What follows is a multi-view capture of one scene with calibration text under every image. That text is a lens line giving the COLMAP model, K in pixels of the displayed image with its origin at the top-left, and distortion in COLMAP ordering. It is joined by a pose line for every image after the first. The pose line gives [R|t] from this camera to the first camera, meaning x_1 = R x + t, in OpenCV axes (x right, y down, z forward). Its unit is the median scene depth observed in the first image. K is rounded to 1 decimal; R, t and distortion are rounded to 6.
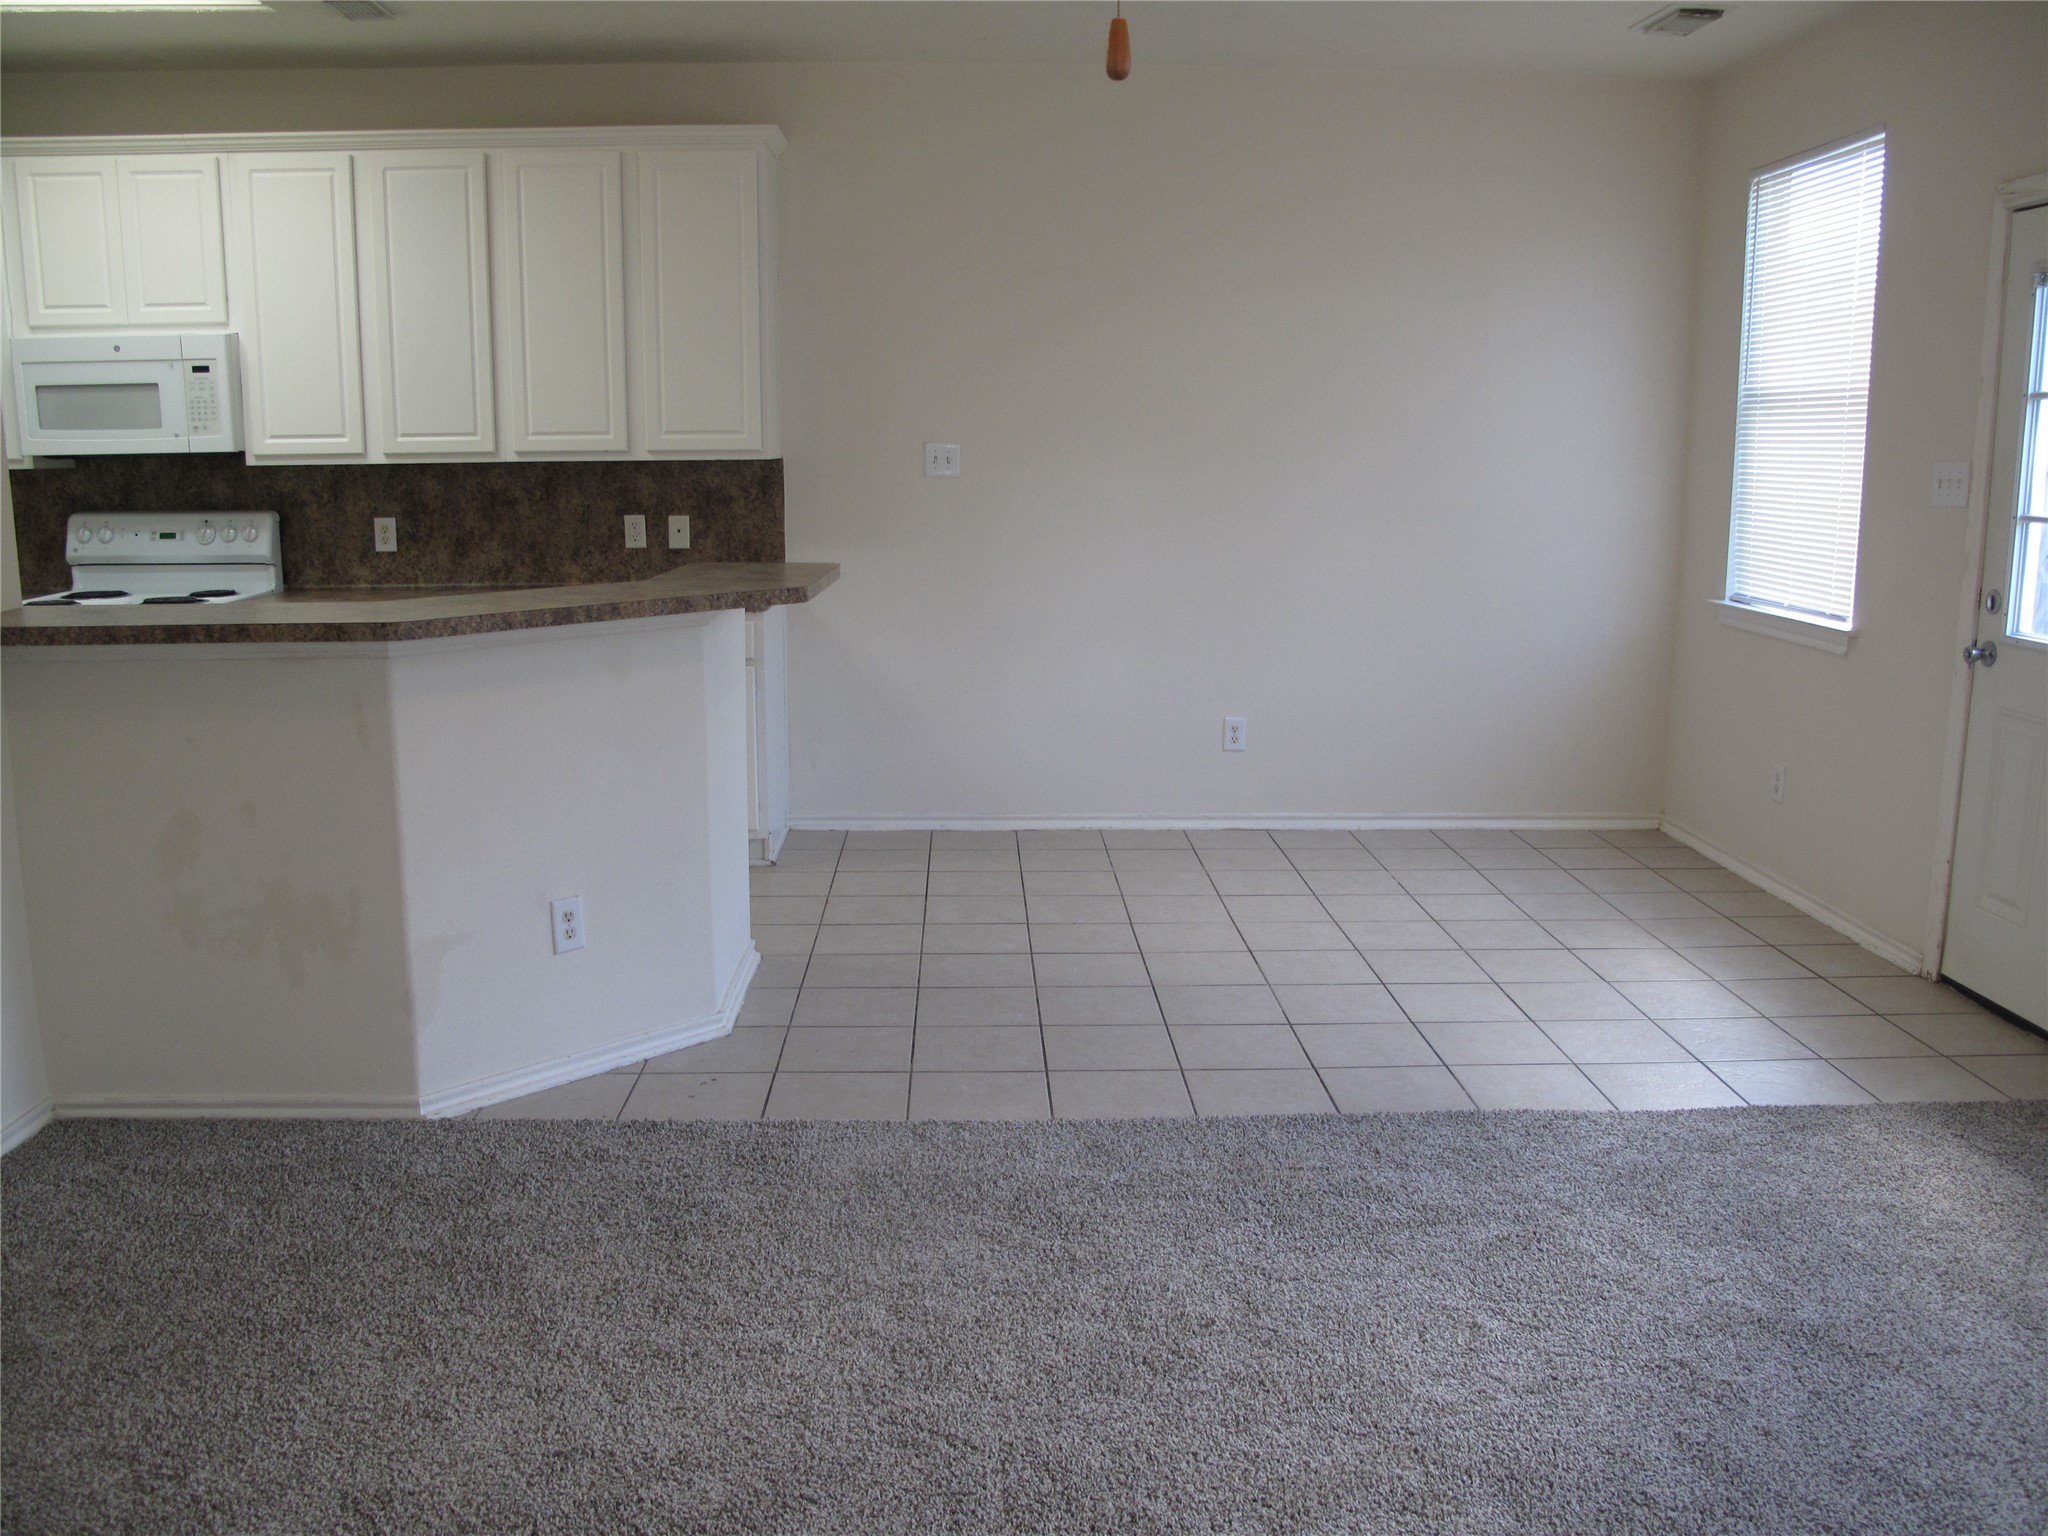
lens RADIAL K [[1713.4, 0, 1023.9], [0, 1713.4, 765.8], [0, 0, 1]] dist [-0.116843, 0.059024]
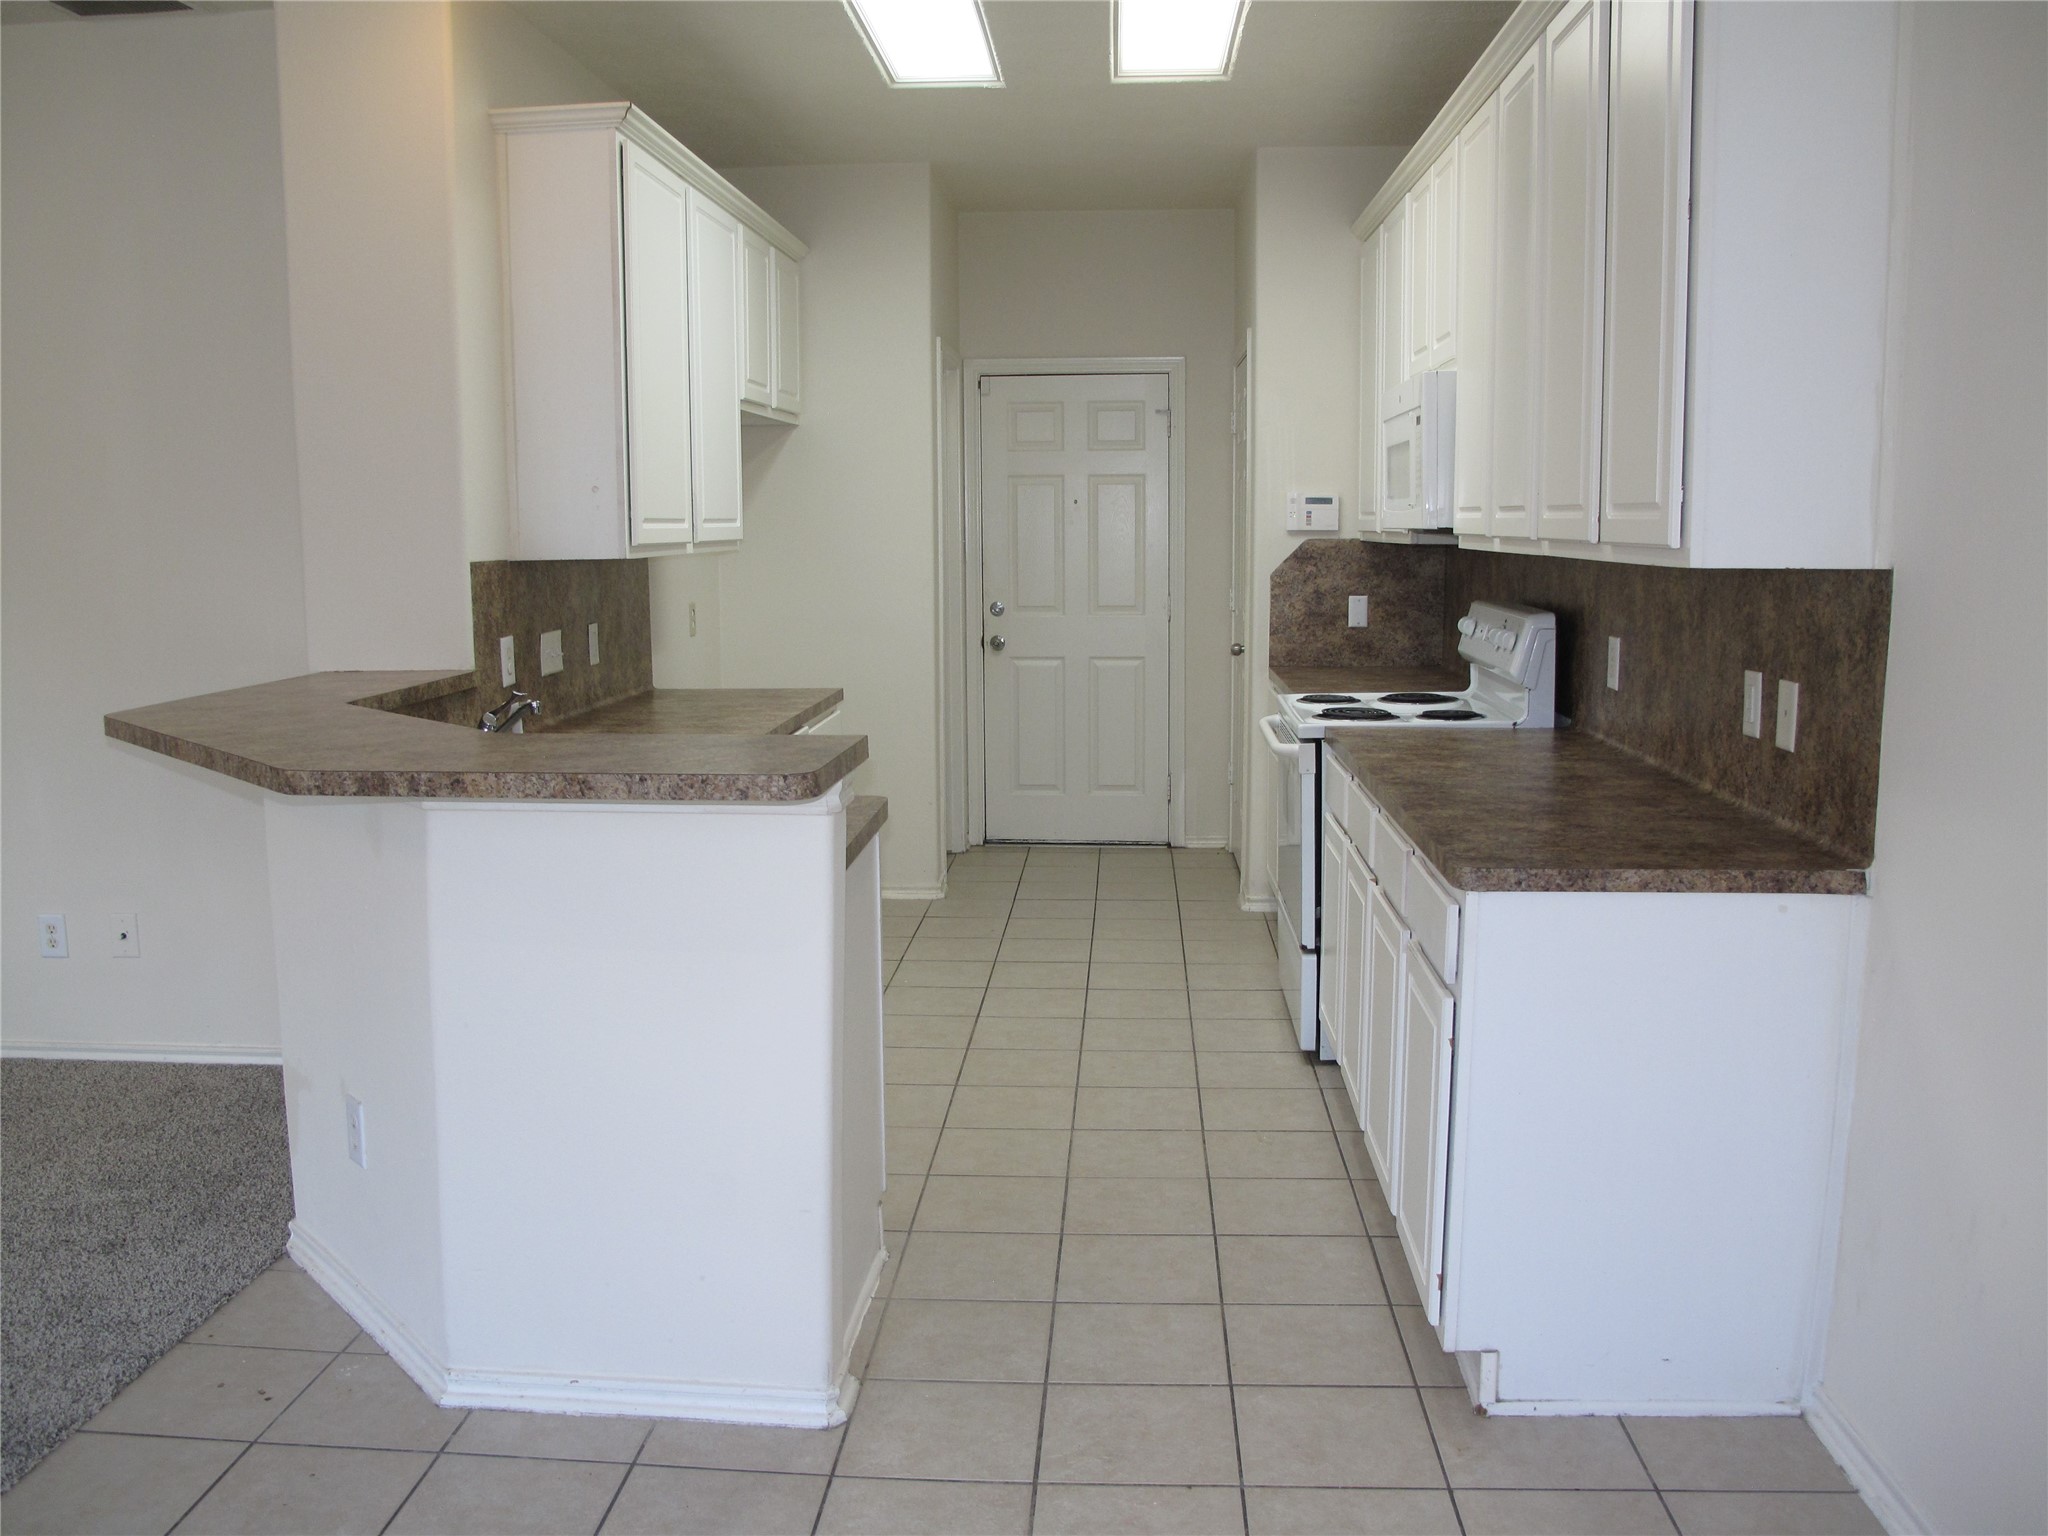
lens RADIAL K [[1713.4, 0, 1027.0], [0, 1713.4, 763.3], [0, 0, 1]] dist [-0.116843, 0.059024]
pose [[-0.092114, 0.137850, -0.986160, 0.283381], [-0.188686, 0.970011, 0.153217, -0.157802], [0.977708, 0.200188, -0.063341, 0.833887]]
